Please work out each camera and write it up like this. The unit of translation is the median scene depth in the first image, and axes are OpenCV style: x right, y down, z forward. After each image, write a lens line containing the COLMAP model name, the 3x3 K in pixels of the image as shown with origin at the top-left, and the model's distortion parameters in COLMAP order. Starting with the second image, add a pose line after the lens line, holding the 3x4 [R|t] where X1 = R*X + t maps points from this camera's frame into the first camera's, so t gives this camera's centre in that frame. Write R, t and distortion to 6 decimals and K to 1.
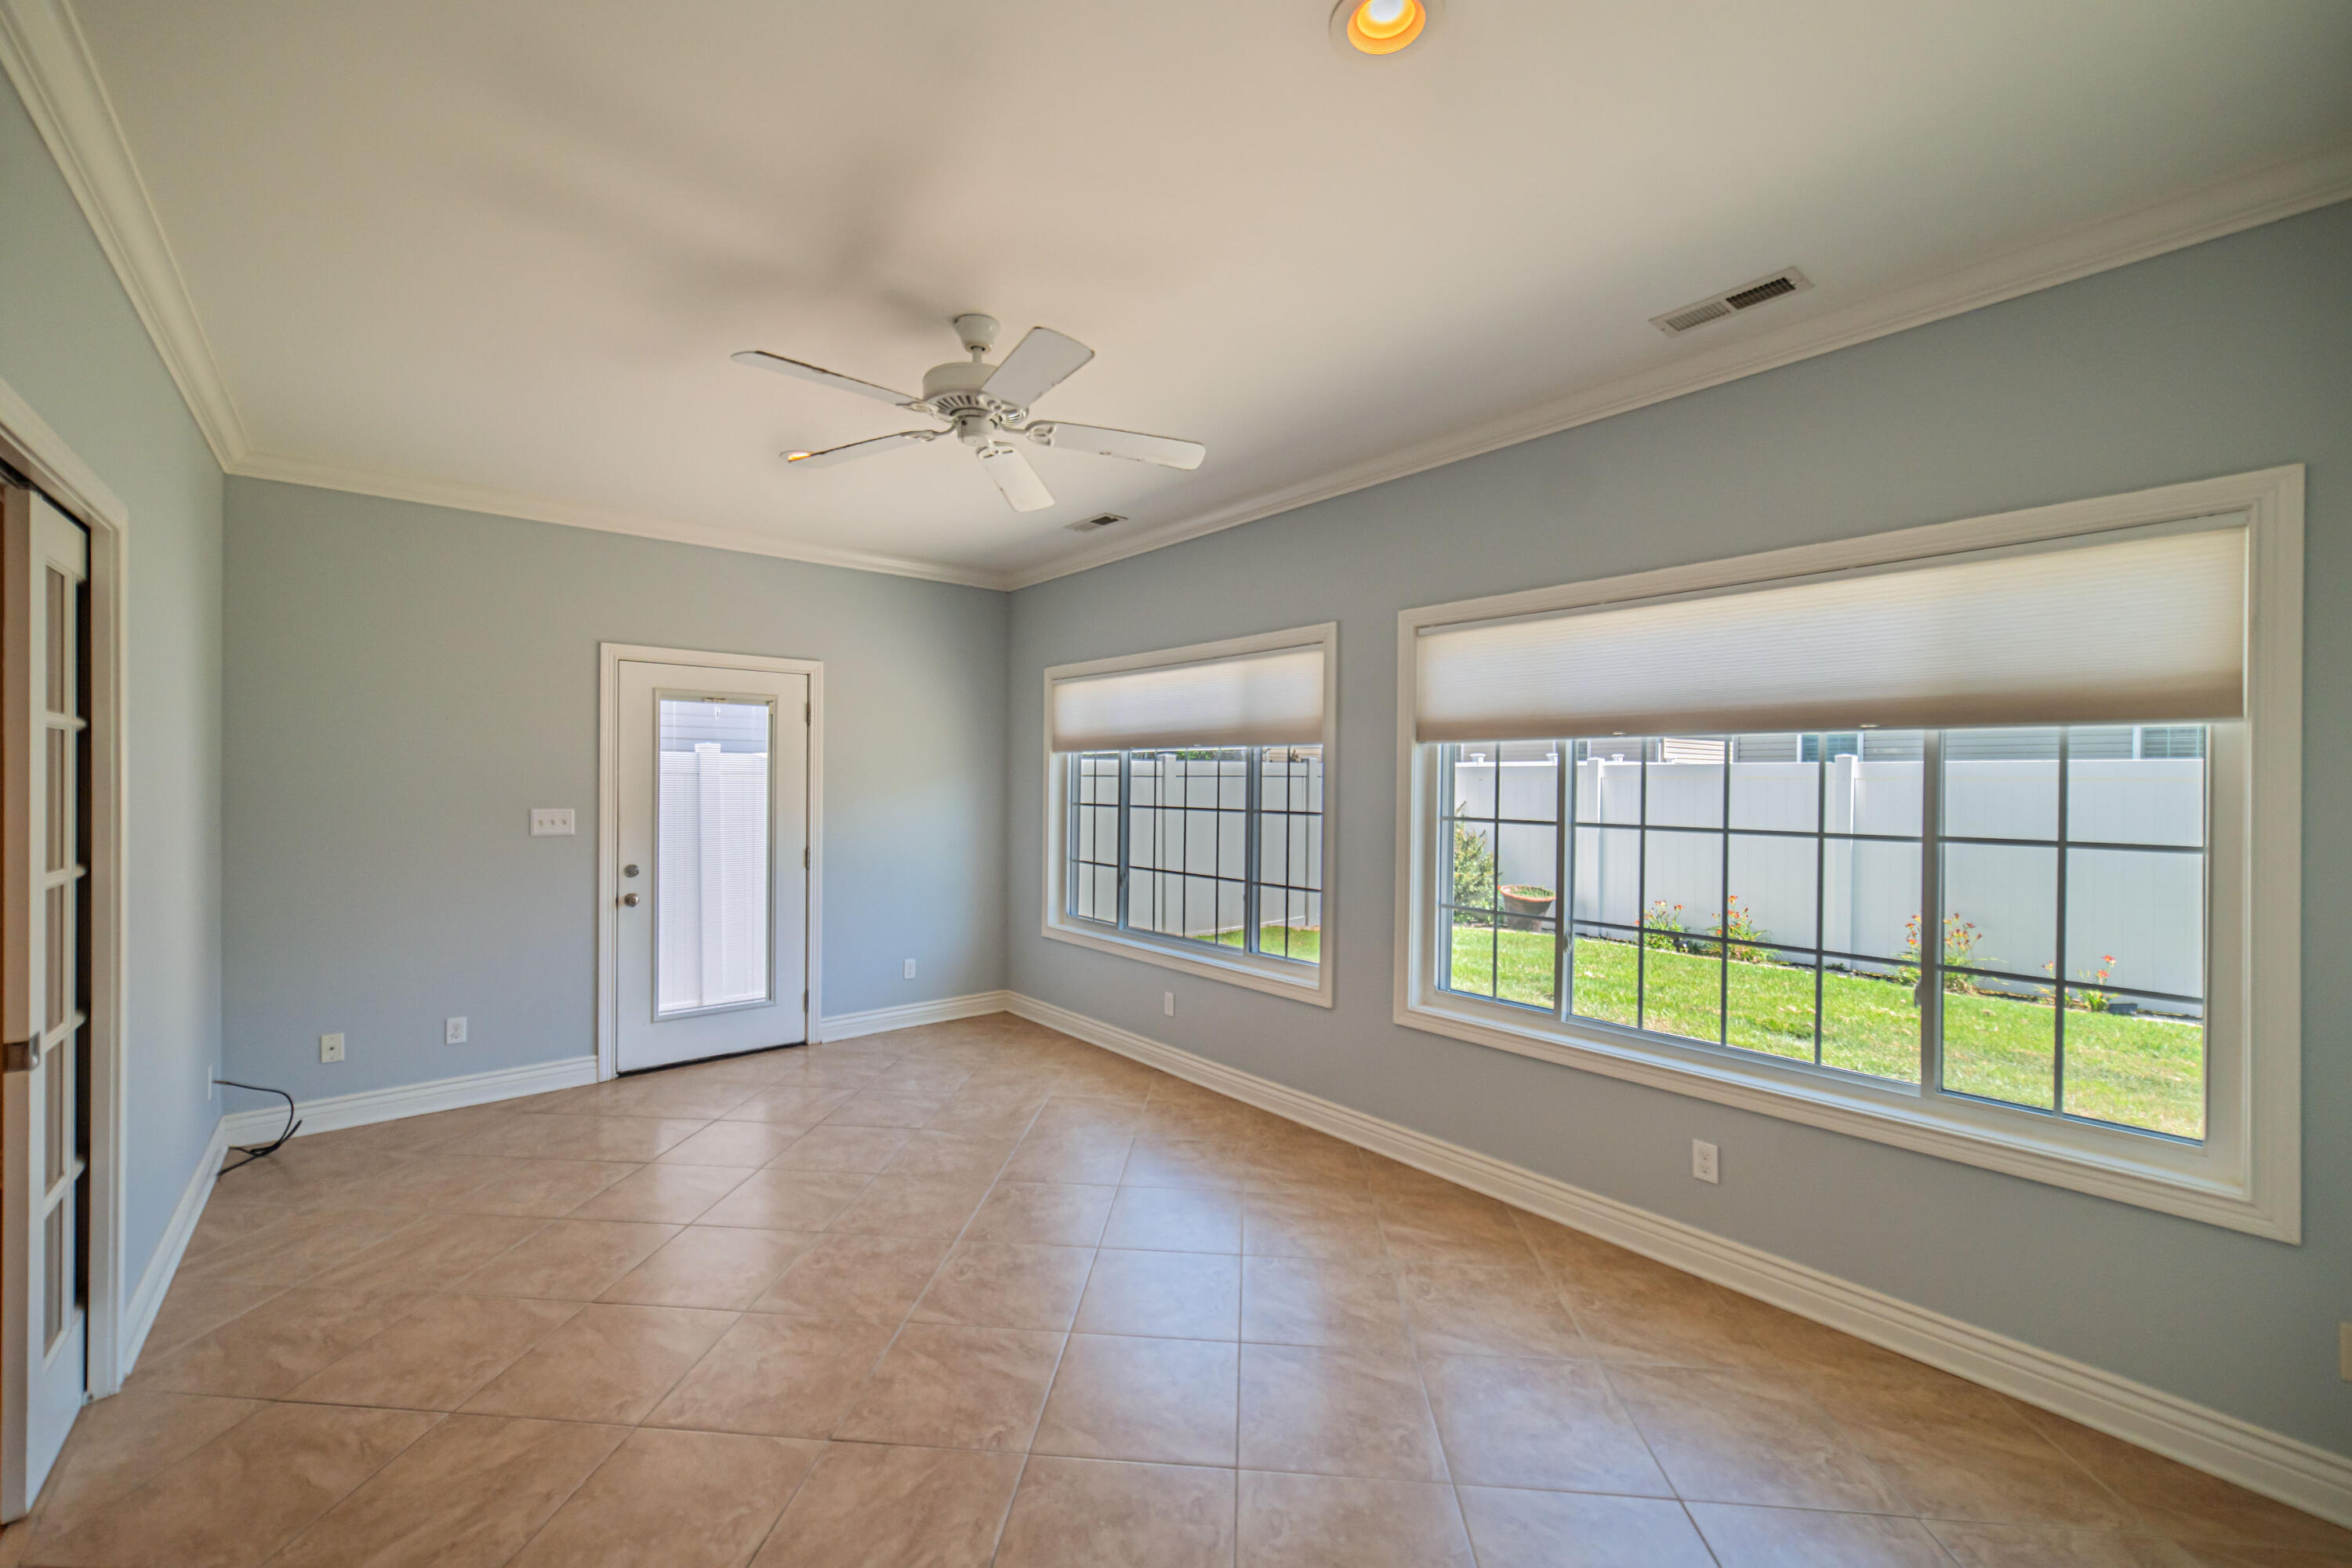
lens RADIAL K [[913.0, 0, 1130.6], [0, 913.0, 783.0], [0, 0, 1]] dist [-0.005143, 0.001326]
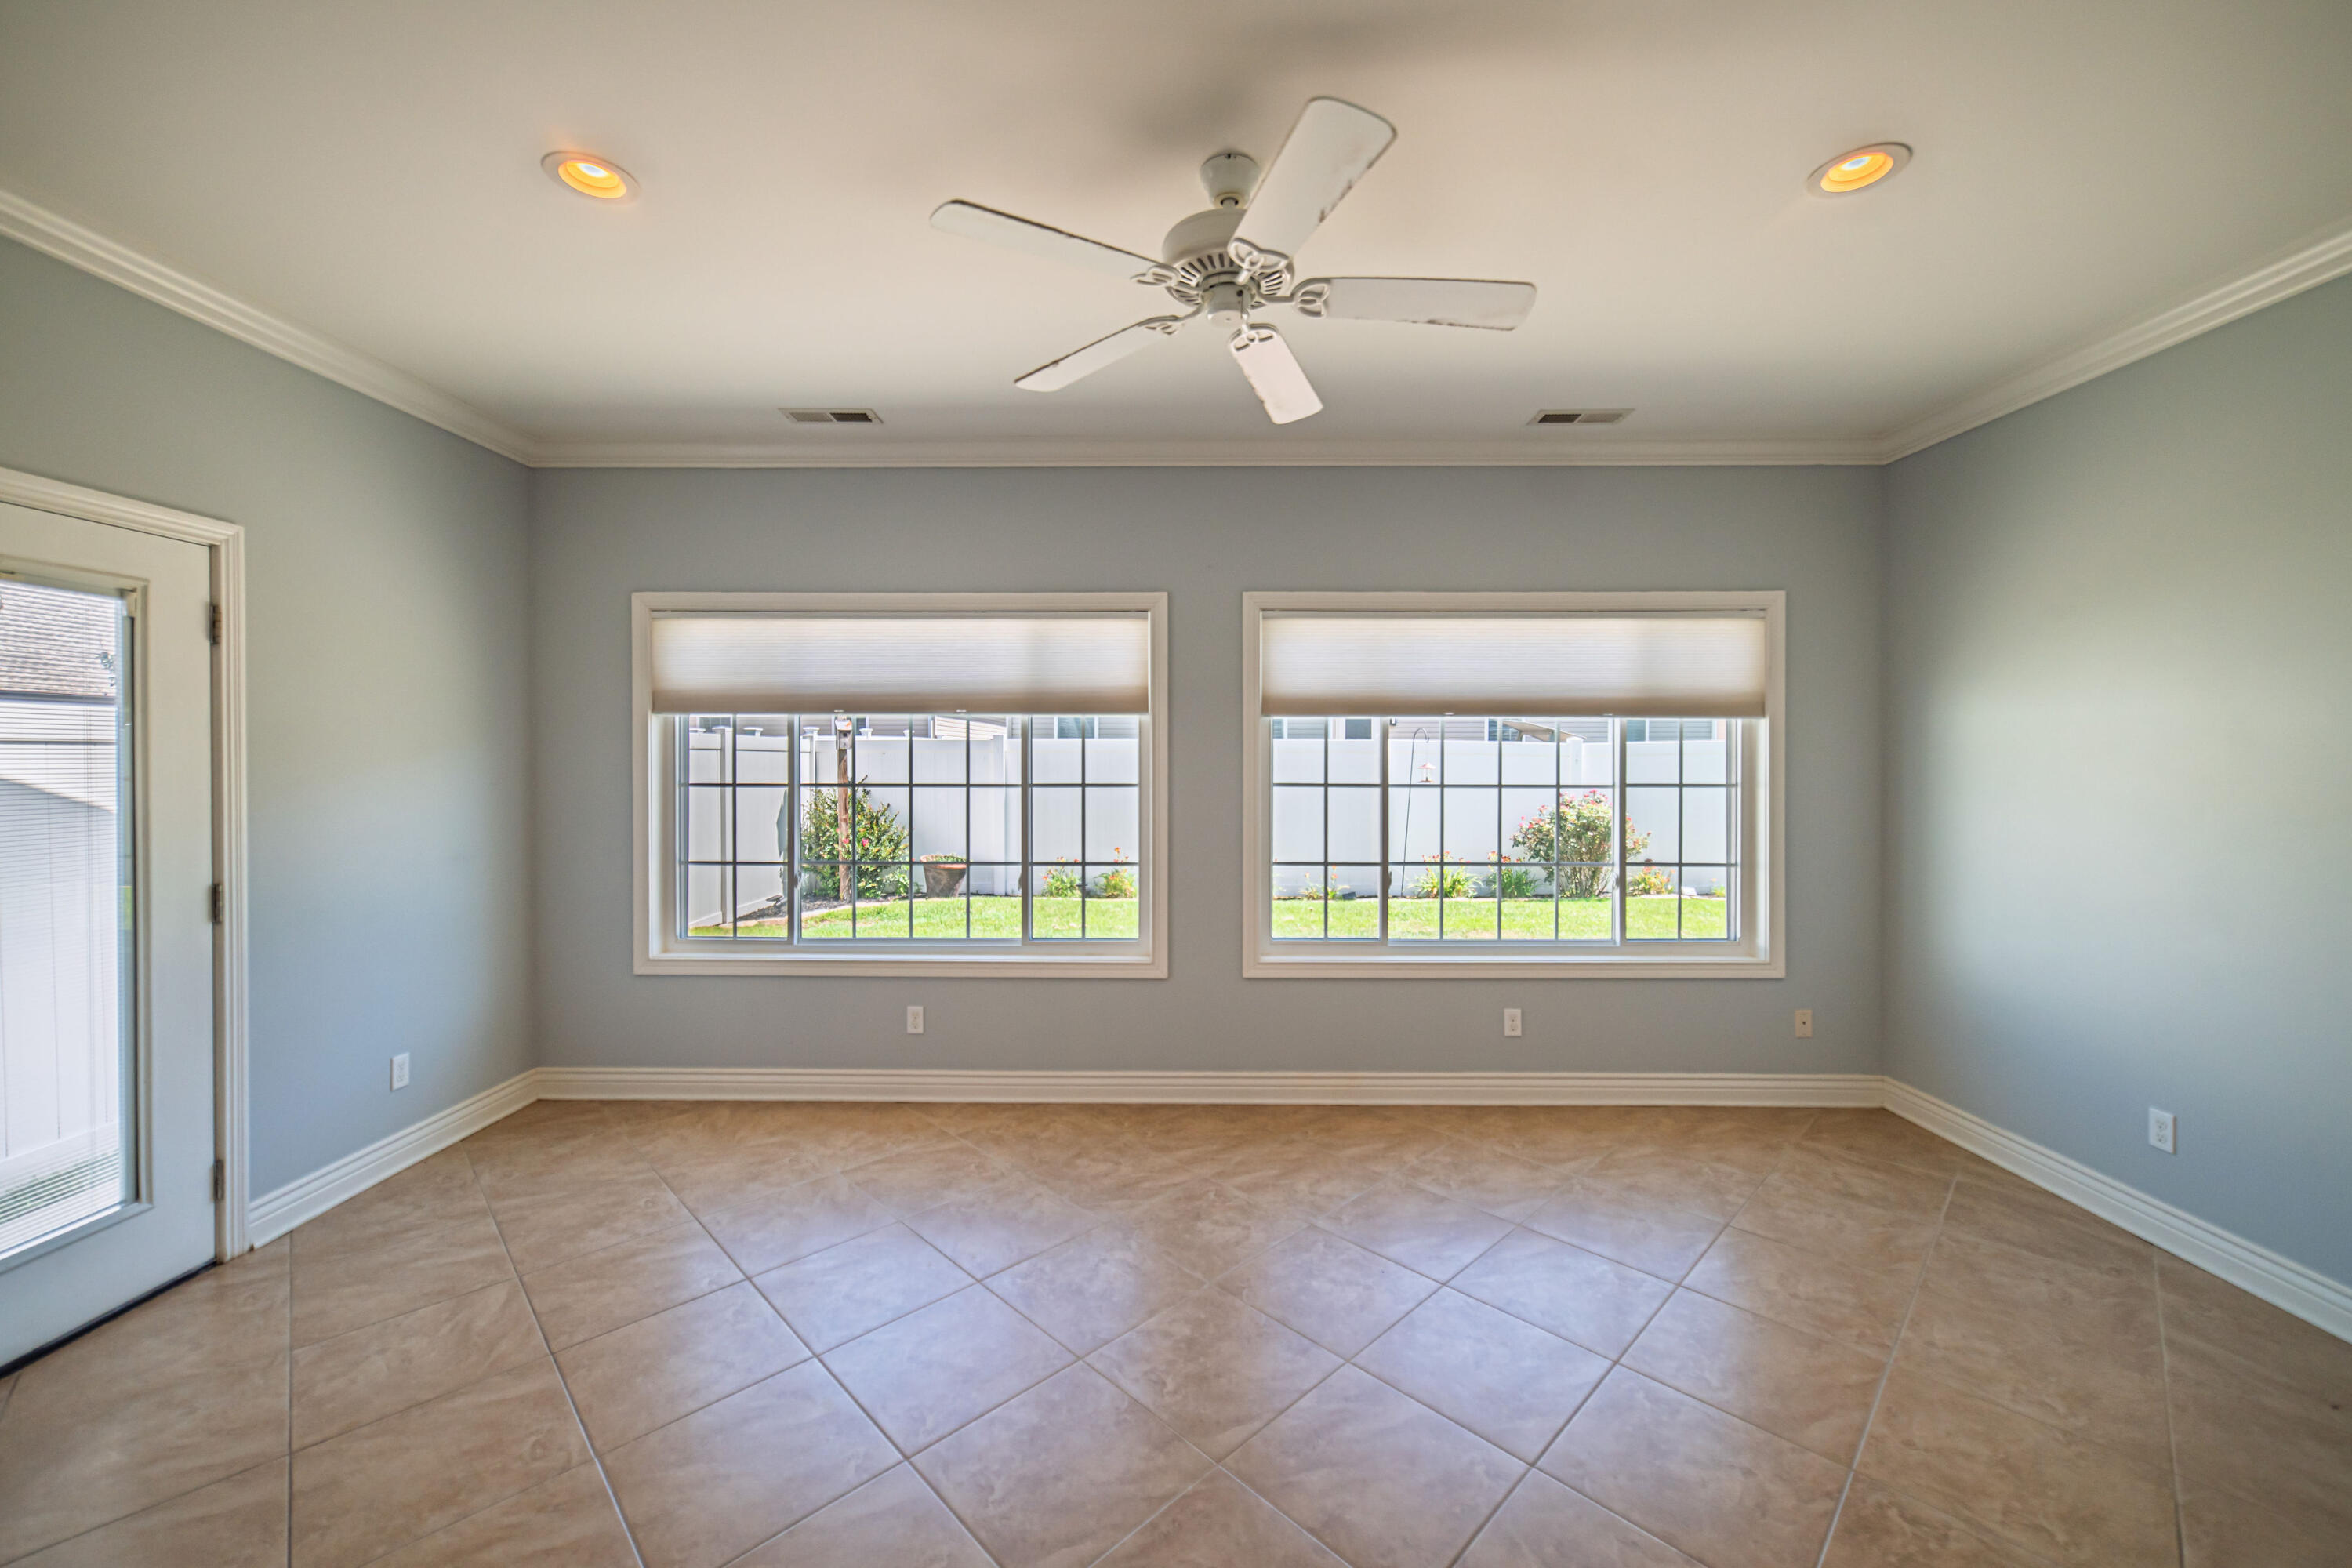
lens RADIAL K [[913.0, 0, 1173.1], [0, 913.0, 768.9], [0, 0, 1]] dist [-0.005143, 0.001326]
pose [[0.645935, -0.014645, 0.763252, -0.444016], [0.005362, 0.999878, 0.014647, 0.001787], [-0.763373, -0.005369, 0.645935, 0.286872]]
